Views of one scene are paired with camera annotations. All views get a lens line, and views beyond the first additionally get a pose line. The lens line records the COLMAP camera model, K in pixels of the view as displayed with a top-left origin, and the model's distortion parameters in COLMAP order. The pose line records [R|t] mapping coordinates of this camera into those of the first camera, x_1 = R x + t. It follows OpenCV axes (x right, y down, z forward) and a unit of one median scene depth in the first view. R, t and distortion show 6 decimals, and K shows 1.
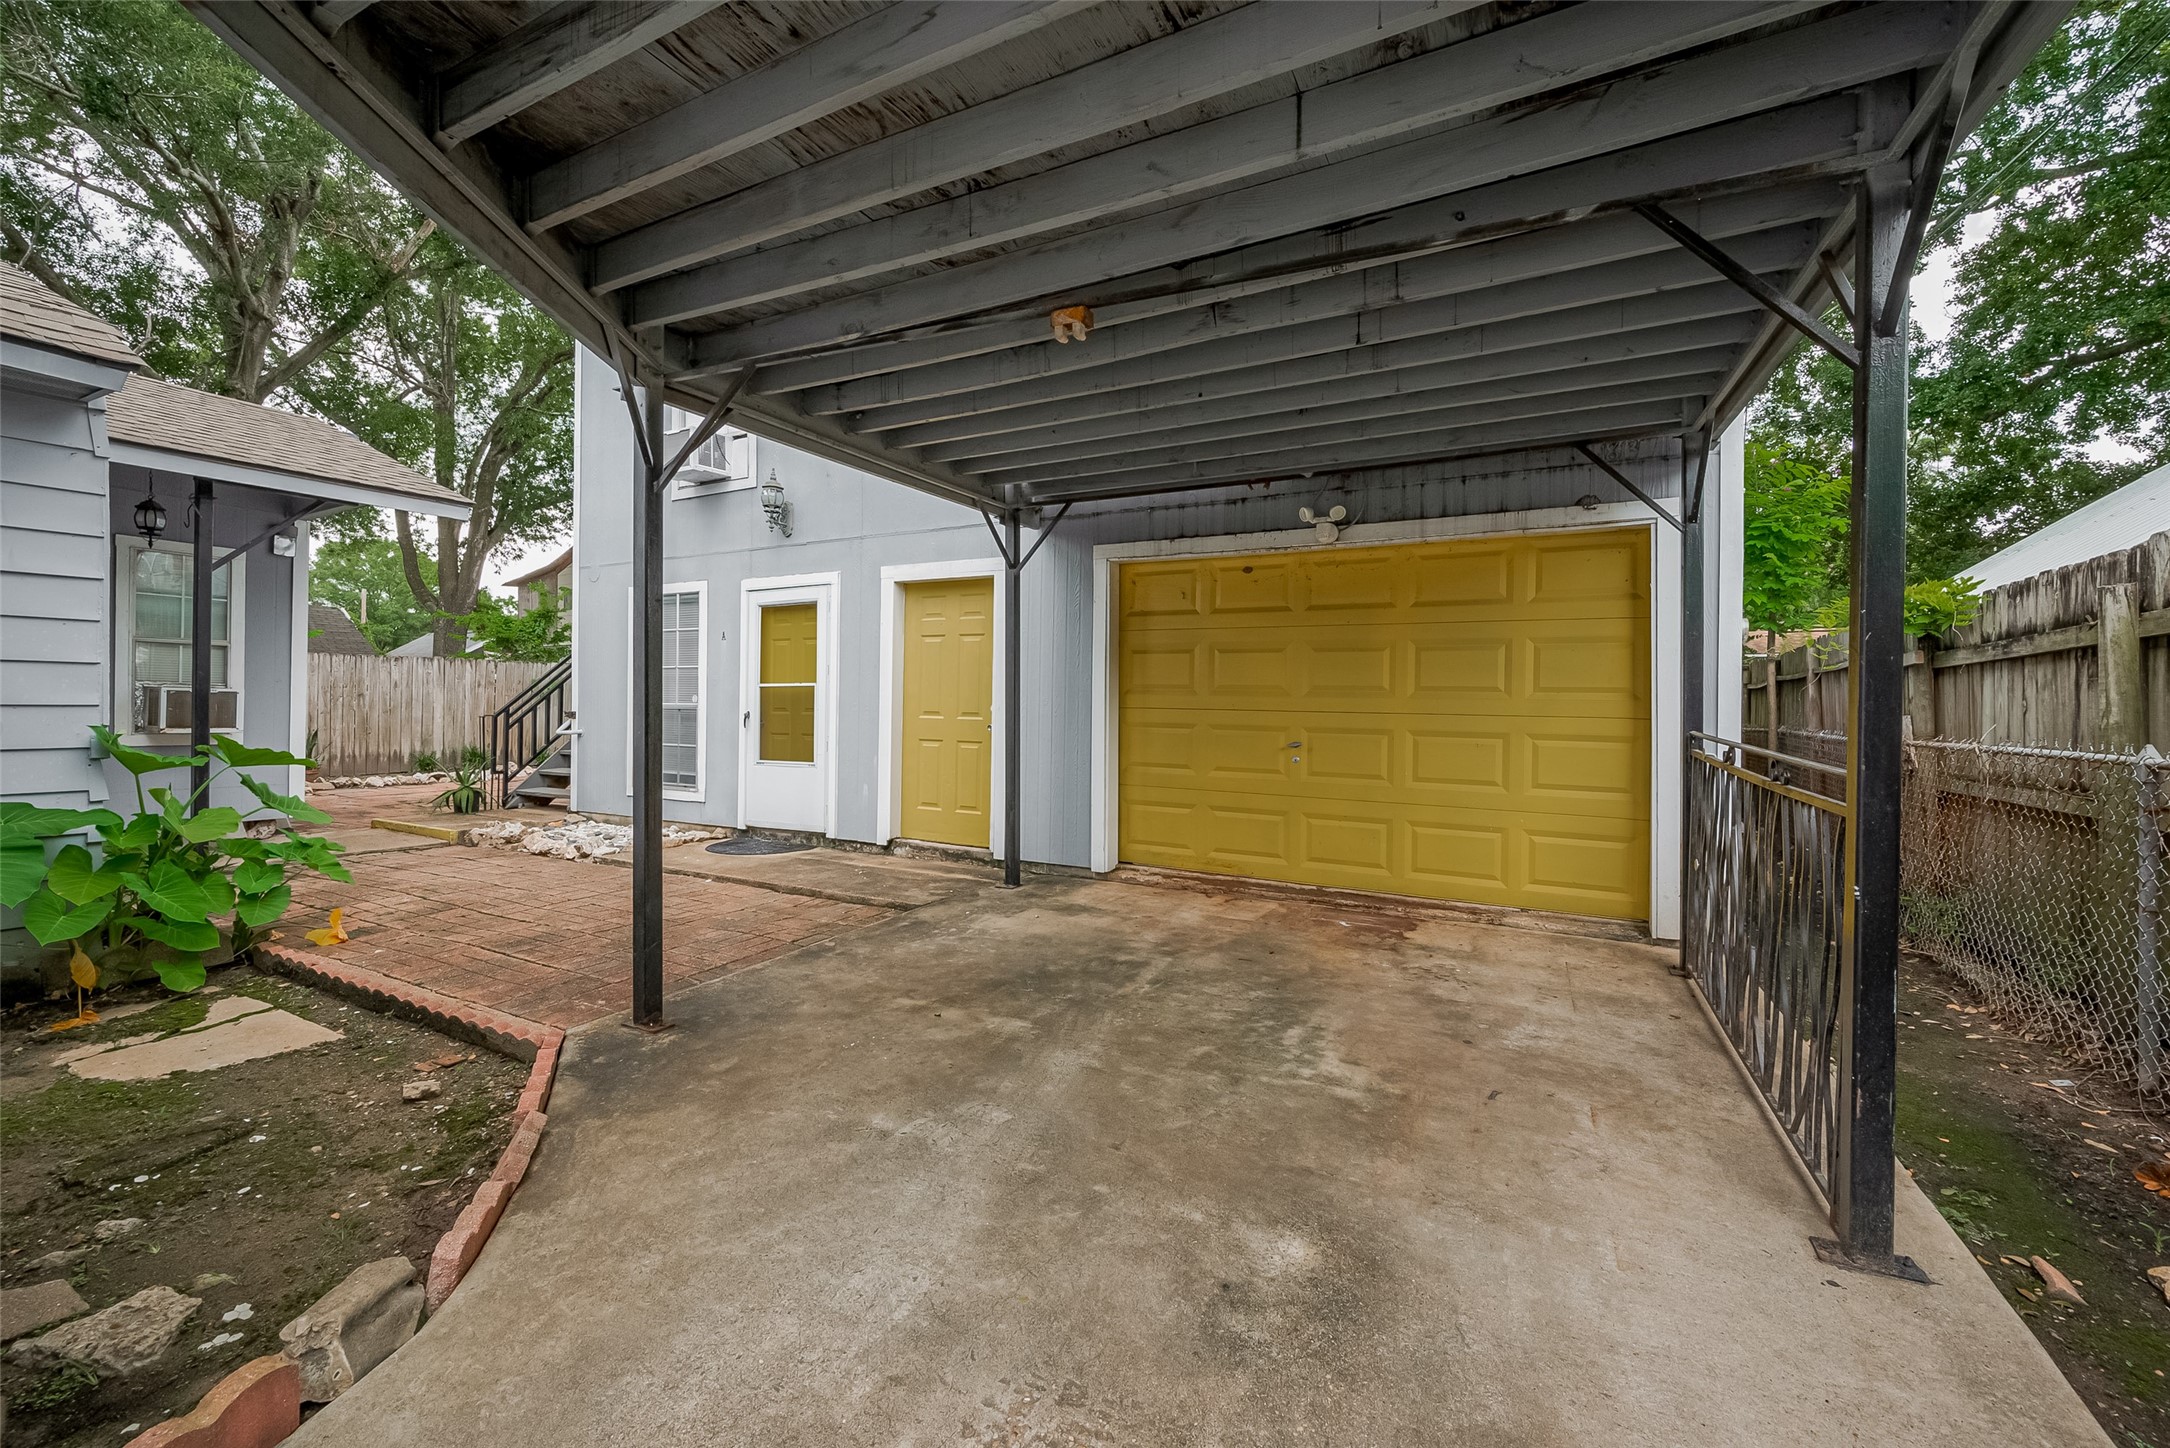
lens RADIAL K [[883.8, 0, 1005.0], [0, 883.8, 706.5], [0, 0, 1]] dist [0.000360, 0.000720]
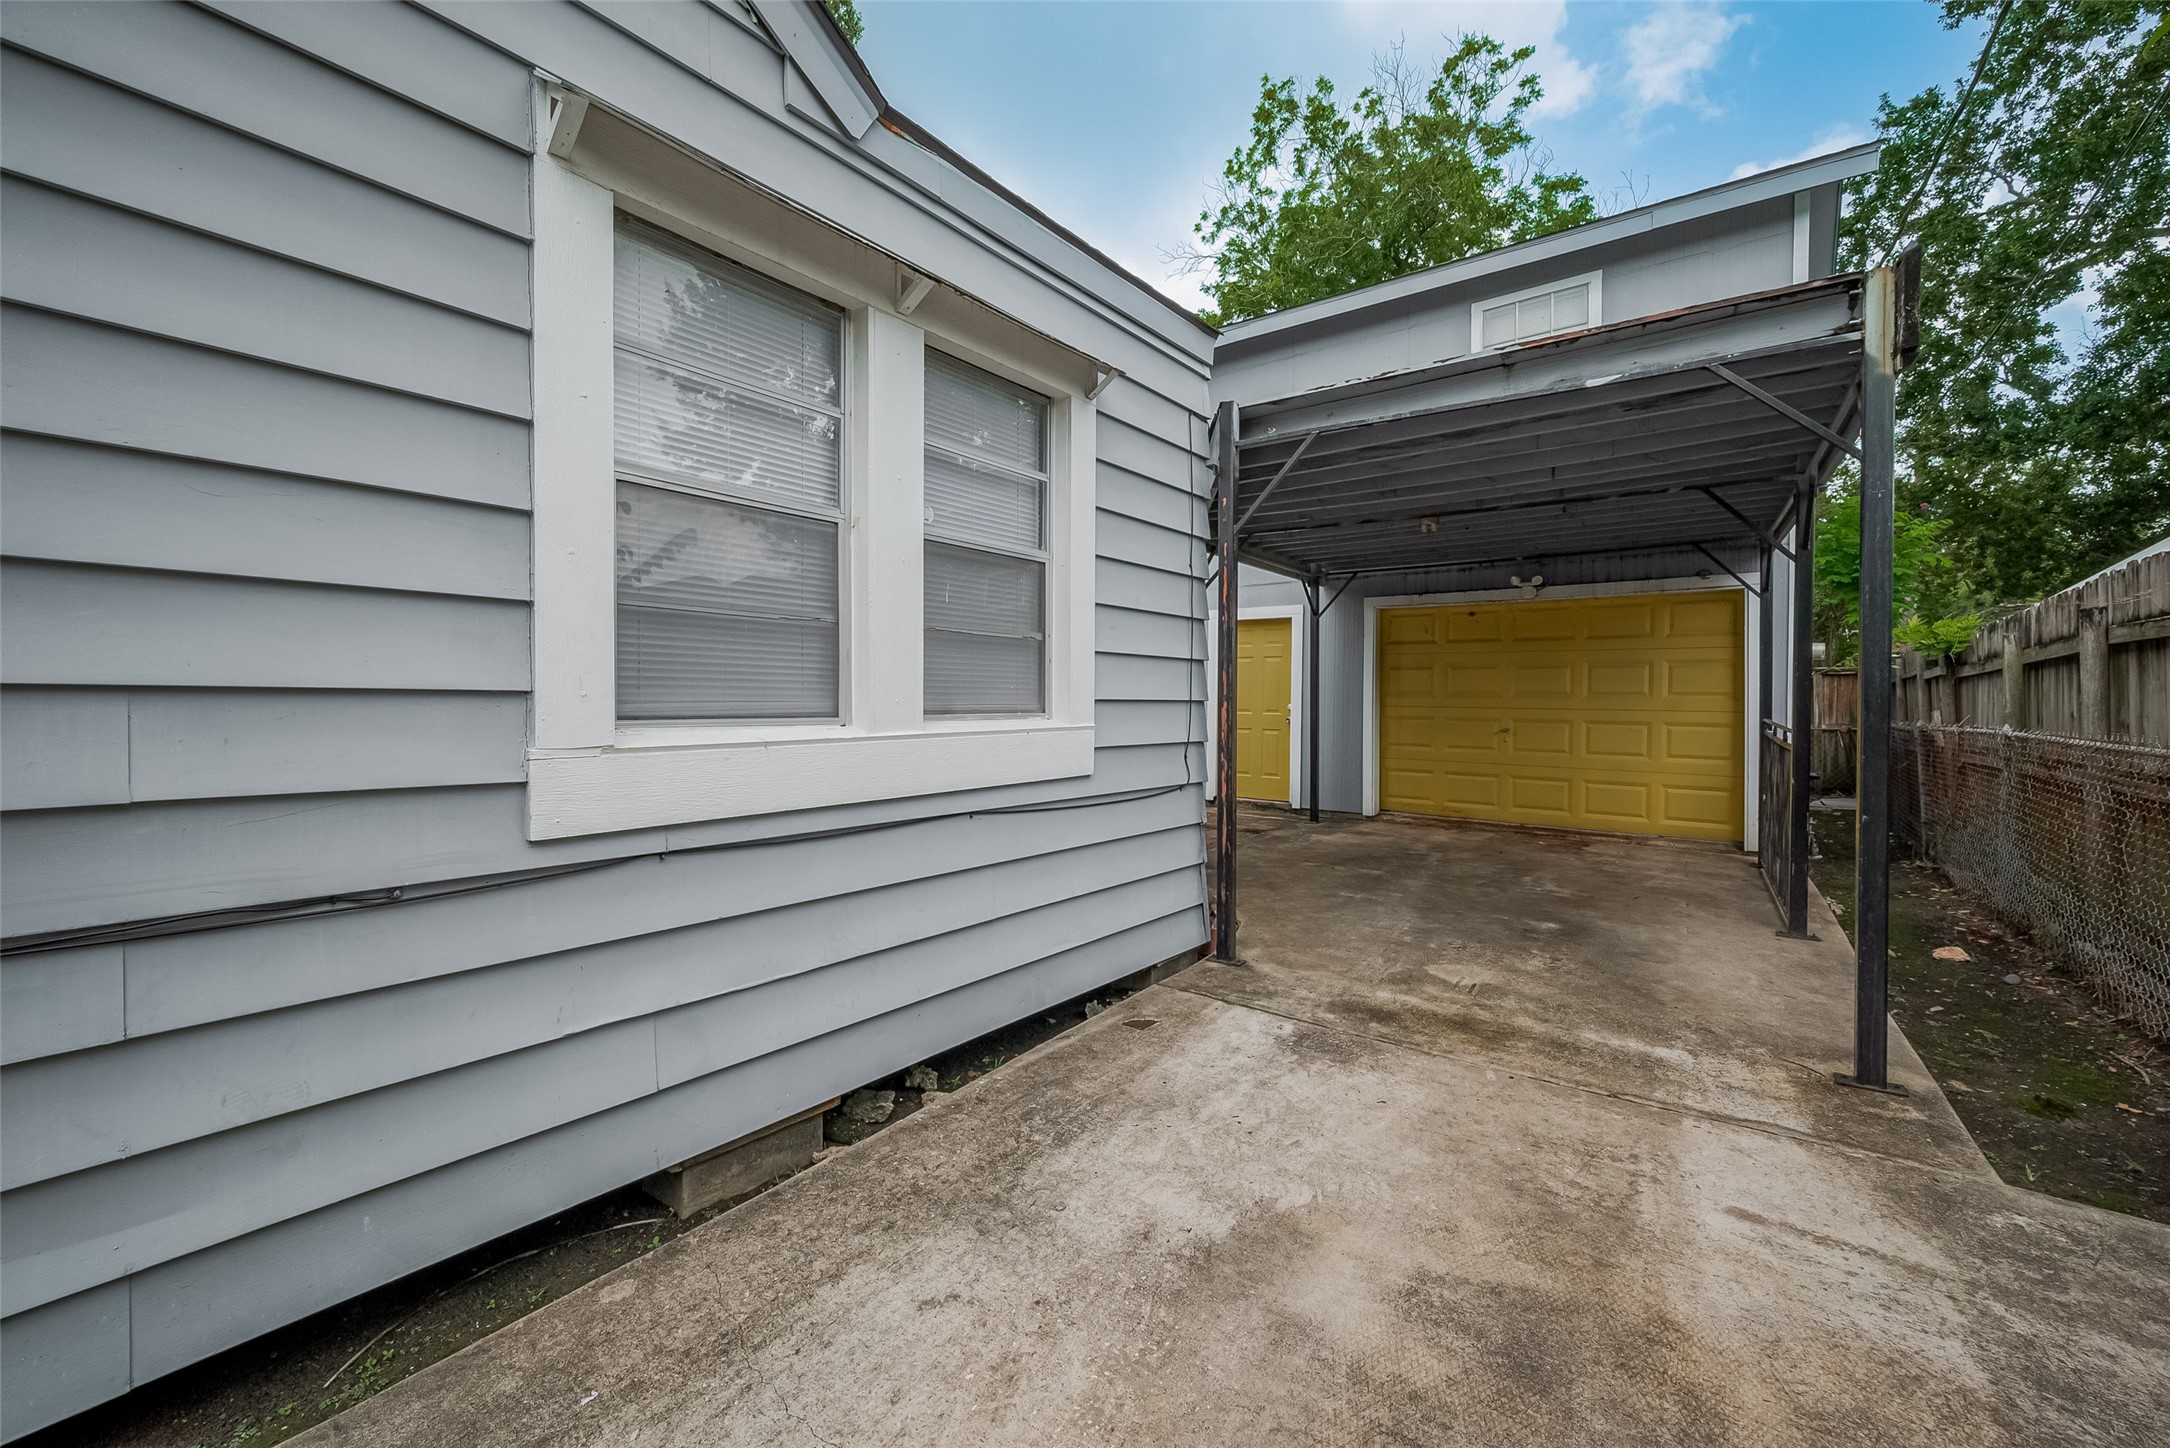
lens RADIAL K [[883.8, 0, 1086.0], [0, 883.8, 714.1], [0, 0, 1]] dist [0.000360, 0.000720]
pose [[0.997966, -0.001751, -0.063720, -0.304632], [0.002189, 0.999974, 0.006805, 0.003914], [0.063707, -0.006930, 0.997945, -0.581051]]
